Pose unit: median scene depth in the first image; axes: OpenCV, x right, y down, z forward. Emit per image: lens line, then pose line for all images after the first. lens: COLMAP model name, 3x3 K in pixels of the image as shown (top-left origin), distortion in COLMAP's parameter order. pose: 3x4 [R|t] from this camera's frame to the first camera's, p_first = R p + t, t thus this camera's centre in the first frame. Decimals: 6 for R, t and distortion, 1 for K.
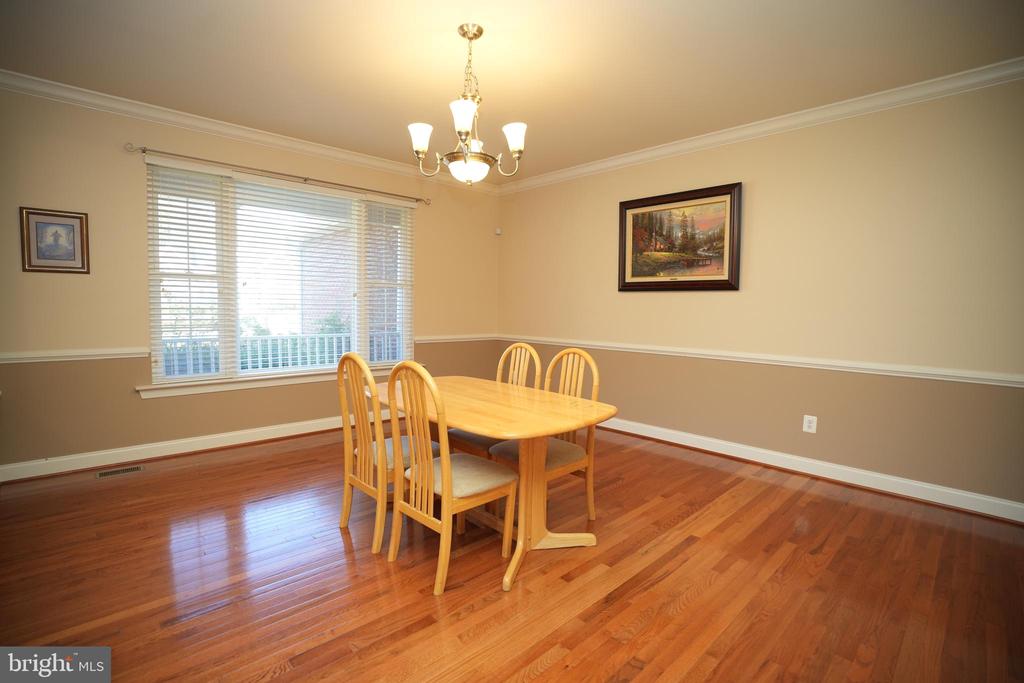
lens RADIAL K [[469.3, 0, 510.3], [0, 469.3, 340.7], [0, 0, 1]] dist [-0.073744, 0.019445]
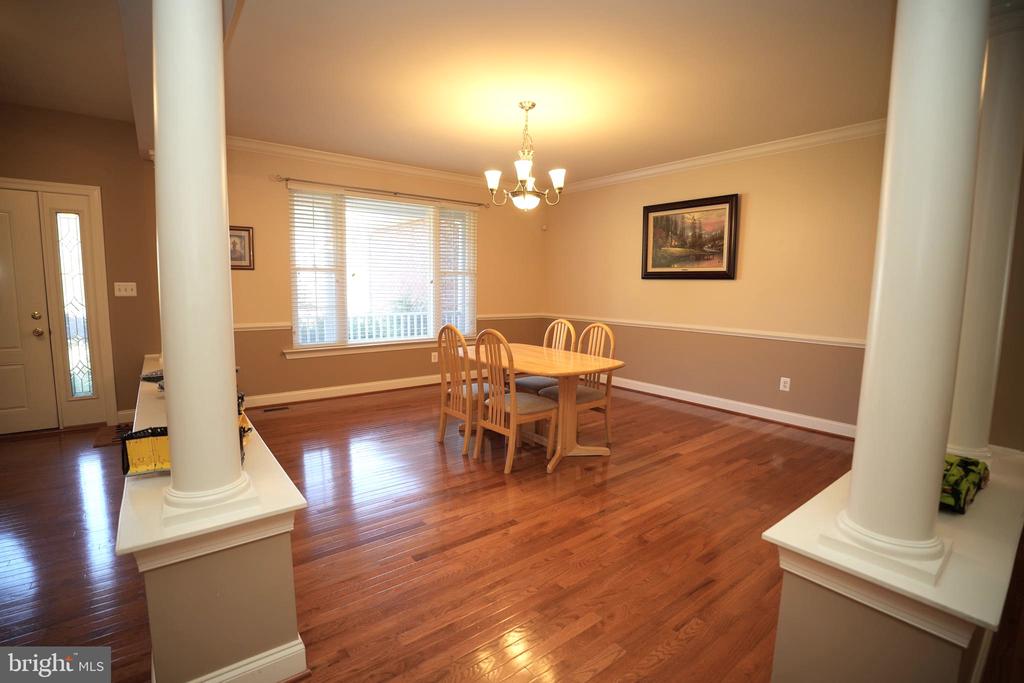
lens RADIAL K [[469.3, 0, 510.3], [0, 469.3, 340.7], [0, 0, 1]] dist [-0.073744, 0.019445]
pose [[0.995588, 0.008900, -0.093407, 0.002891], [-0.004718, 0.998980, 0.044901, 0.006149], [0.093711, -0.044262, 0.994615, -0.424417]]
